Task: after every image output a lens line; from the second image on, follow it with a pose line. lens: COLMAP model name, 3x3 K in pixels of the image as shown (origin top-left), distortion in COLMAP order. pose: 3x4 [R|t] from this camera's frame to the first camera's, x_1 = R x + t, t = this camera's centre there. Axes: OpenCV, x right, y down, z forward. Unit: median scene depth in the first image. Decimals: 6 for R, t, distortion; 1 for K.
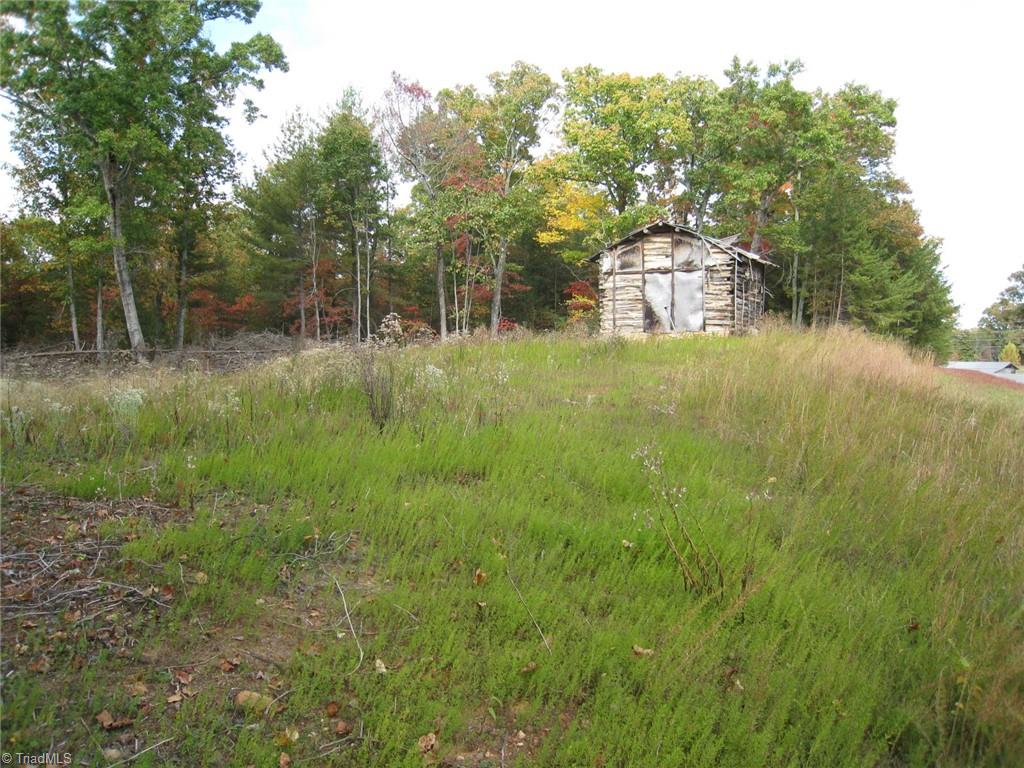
lens RADIAL K [[833.9, 0, 512.0], [0, 833.9, 384.0], [0, 0, 1]] dist [-0.137843, 0.105299]
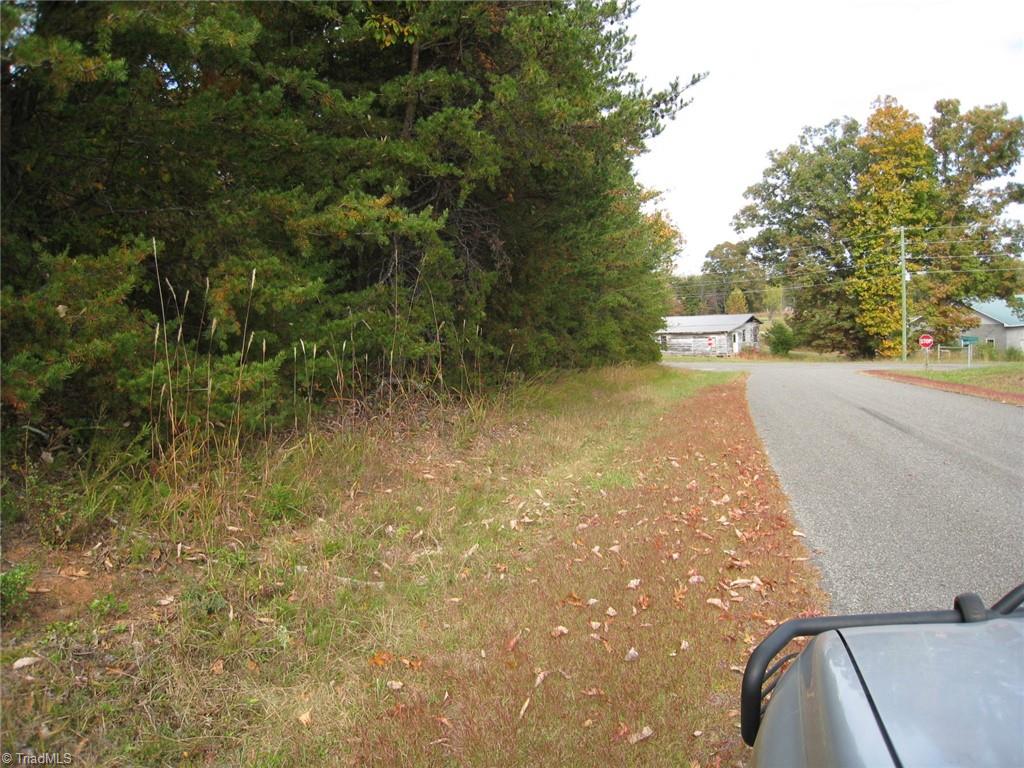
lens RADIAL K [[833.9, 0, 512.0], [0, 833.9, 384.0], [0, 0, 1]] dist [-0.137843, 0.105299]
pose [[0.954011, -0.064912, 0.292660, 0.118848], [0.050698, 0.997148, 0.055902, -0.009932], [-0.295454, -0.038493, 0.954581, 0.213962]]
